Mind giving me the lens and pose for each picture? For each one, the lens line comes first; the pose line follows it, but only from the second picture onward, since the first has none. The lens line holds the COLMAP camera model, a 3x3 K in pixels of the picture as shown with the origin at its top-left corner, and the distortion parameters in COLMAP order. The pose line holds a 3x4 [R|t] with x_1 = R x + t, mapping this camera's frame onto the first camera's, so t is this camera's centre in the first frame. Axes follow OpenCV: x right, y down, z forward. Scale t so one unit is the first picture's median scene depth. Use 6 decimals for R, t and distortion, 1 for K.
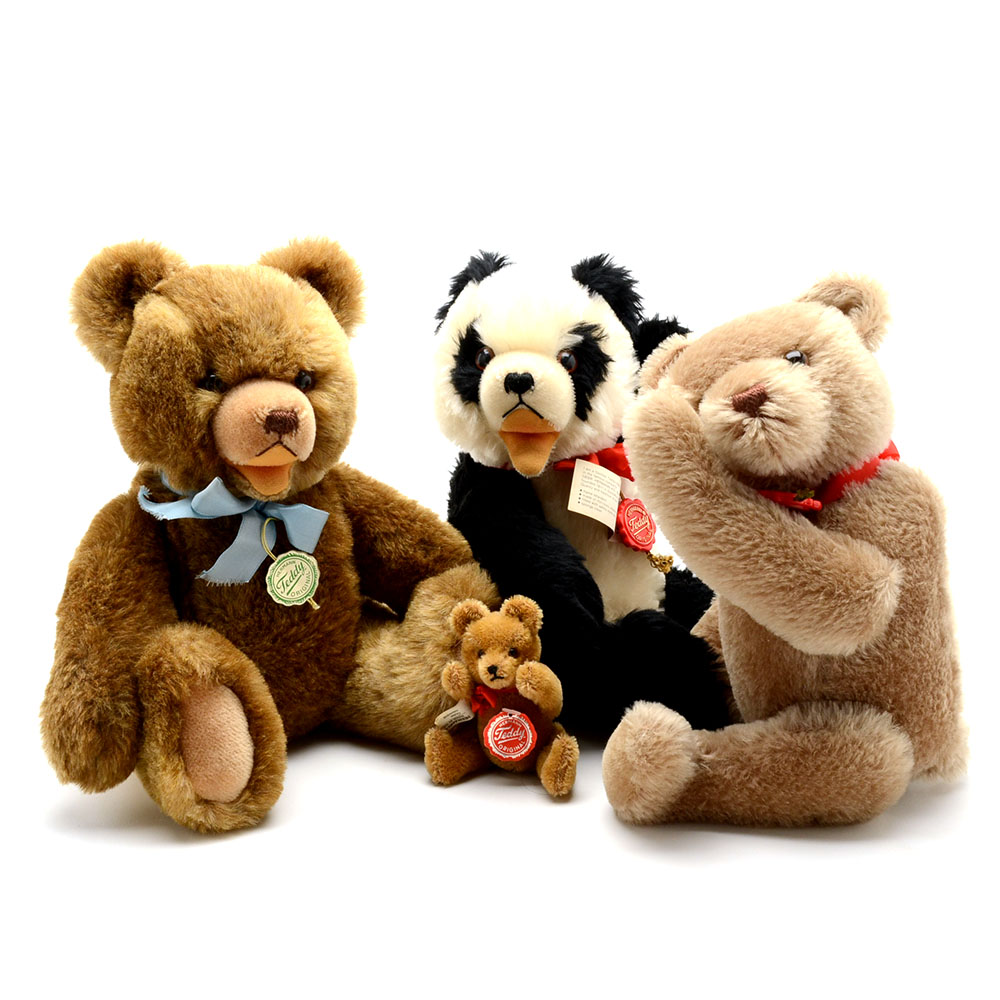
lens RADIAL K [[1244.5, 0, 500.0], [0, 1244.5, 500.0], [0, 0, 1]] dist [-0.009652, -0.018117]
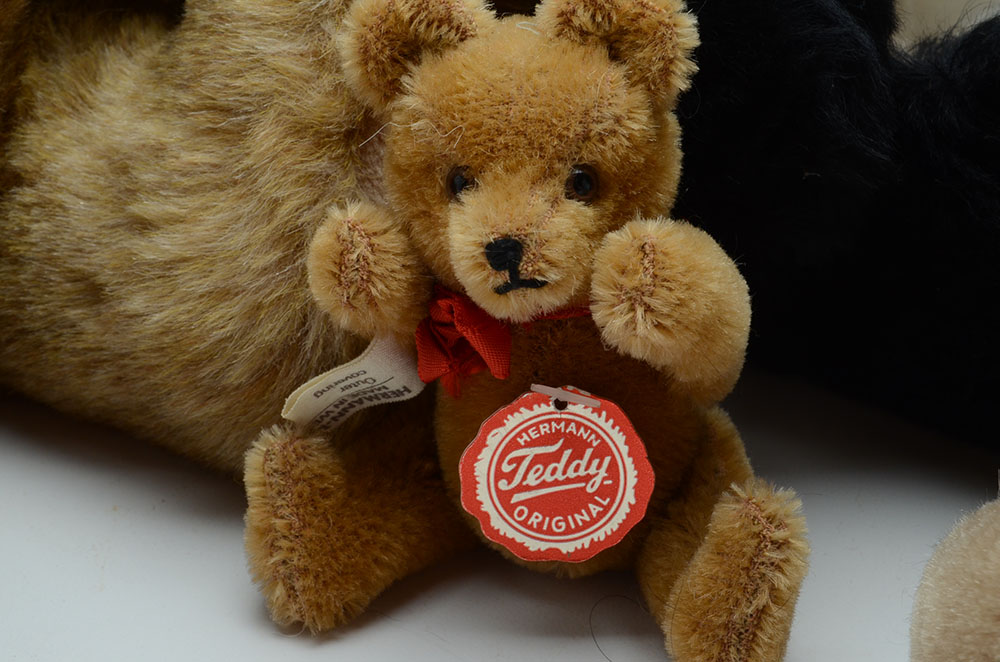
lens RADIAL K [[2281.0, 0, 500.0], [0, 2281.0, 331.0], [0, 0, 1]] dist [0.081899, 0.342161]
pose [[0.999231, 0.026834, 0.028594, -0.018996], [-0.033410, 0.964347, 0.262523, 0.026779], [-0.020530, -0.263276, 0.964502, 0.512827]]
